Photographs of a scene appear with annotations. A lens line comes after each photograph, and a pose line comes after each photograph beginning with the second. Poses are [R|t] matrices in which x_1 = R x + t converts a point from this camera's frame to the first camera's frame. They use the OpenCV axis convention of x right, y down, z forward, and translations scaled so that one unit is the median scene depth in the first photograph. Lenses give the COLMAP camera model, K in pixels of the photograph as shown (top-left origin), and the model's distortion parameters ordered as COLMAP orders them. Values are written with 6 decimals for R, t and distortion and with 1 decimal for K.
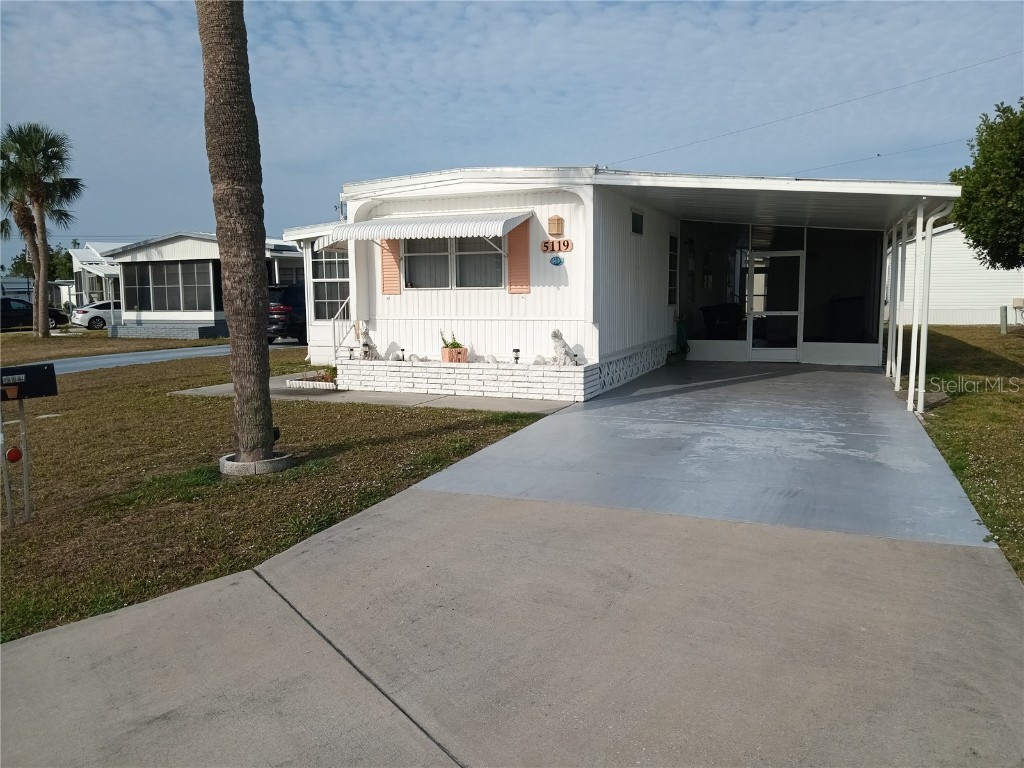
lens RADIAL K [[799.1, 0, 560.7], [0, 799.1, 405.5], [0, 0, 1]] dist [0.021055, -0.047902]
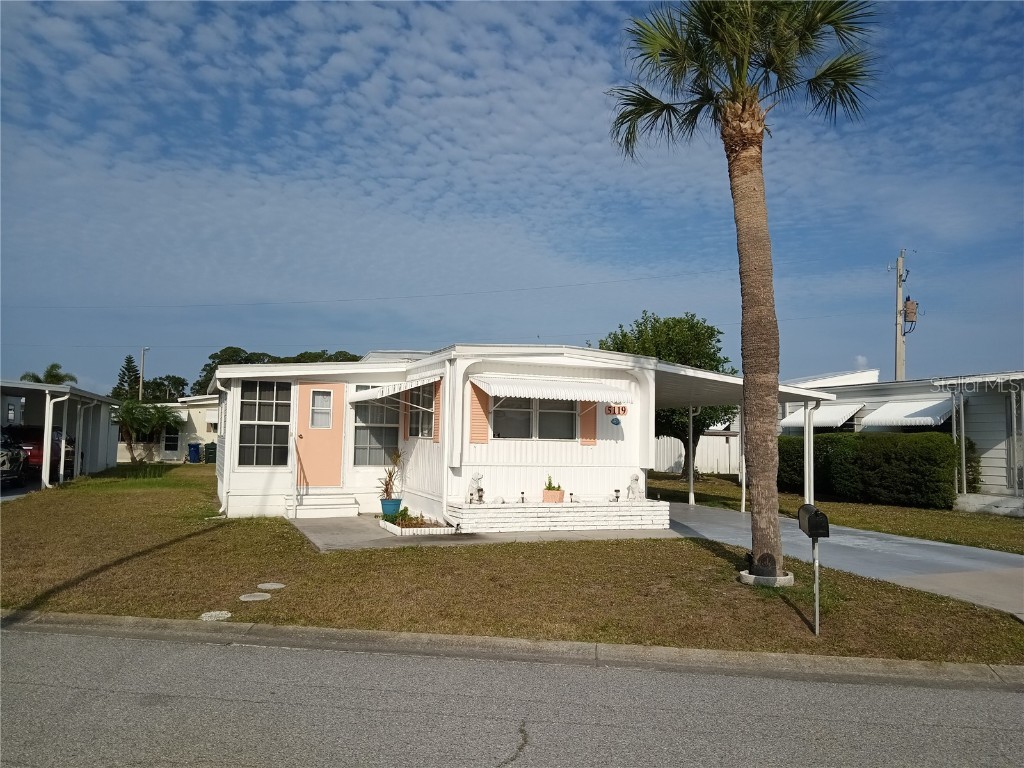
lens RADIAL K [[777.9, 0, 512.7], [0, 777.9, 338.9], [0, 0, 1]] dist [0.002502, -0.004062]
pose [[0.719033, 0.111134, 0.686033, -0.710184], [0.070222, 0.970462, -0.230809, -0.019909], [-0.691419, 0.214134, 0.689990, 0.141768]]
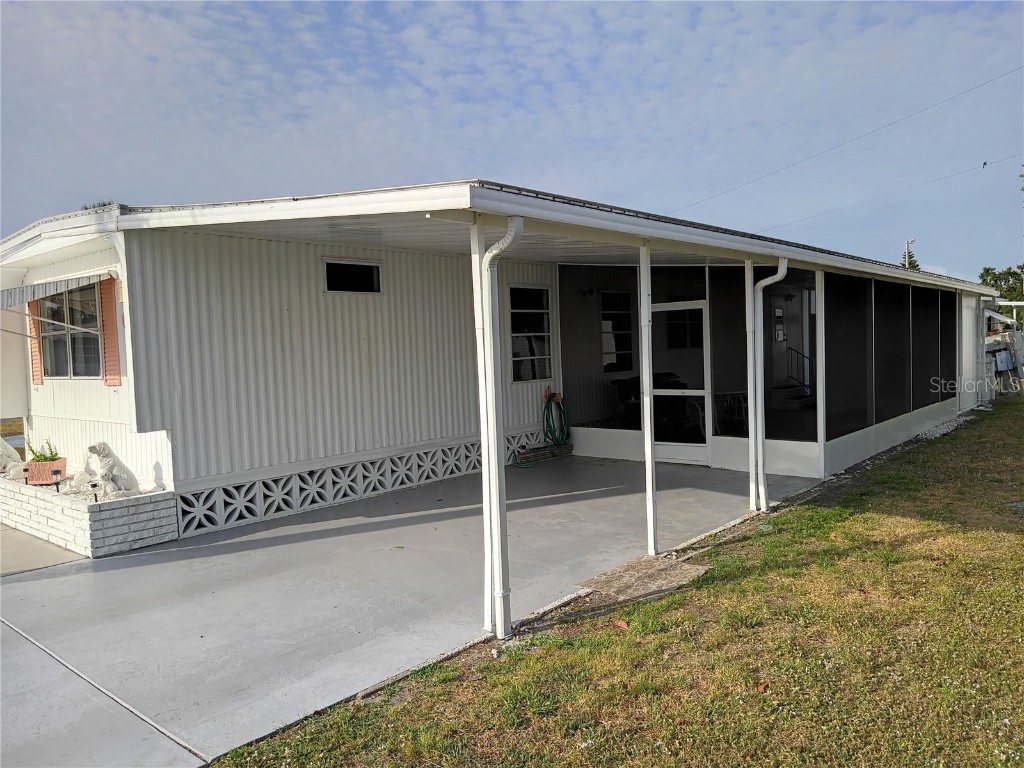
lens RADIAL K [[822.4, 0, 562.6], [0, 822.4, 386.7], [0, 0, 1]] dist [0.017166, -0.036323]
pose [[0.946446, -0.007605, -0.322774, 0.403856], [-0.018198, 0.996877, -0.076850, -0.065126], [0.322350, 0.078608, 0.943351, 0.314252]]
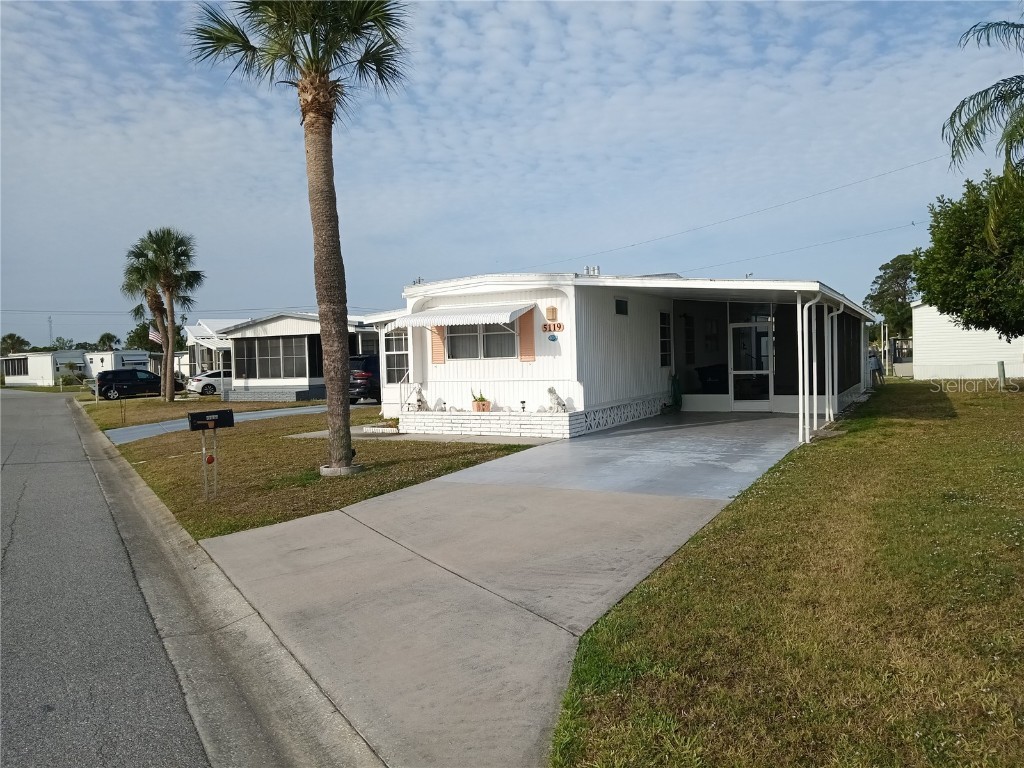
lens RADIAL K [[822.4, 0, 562.6], [0, 822.4, 386.7], [0, 0, 1]] dist [0.017166, -0.036323]
pose [[0.994843, -0.015963, -0.100162, 0.106765], [0.005932, 0.995004, -0.099659, 0.032283], [0.101253, 0.098550, 0.989968, -0.282323]]
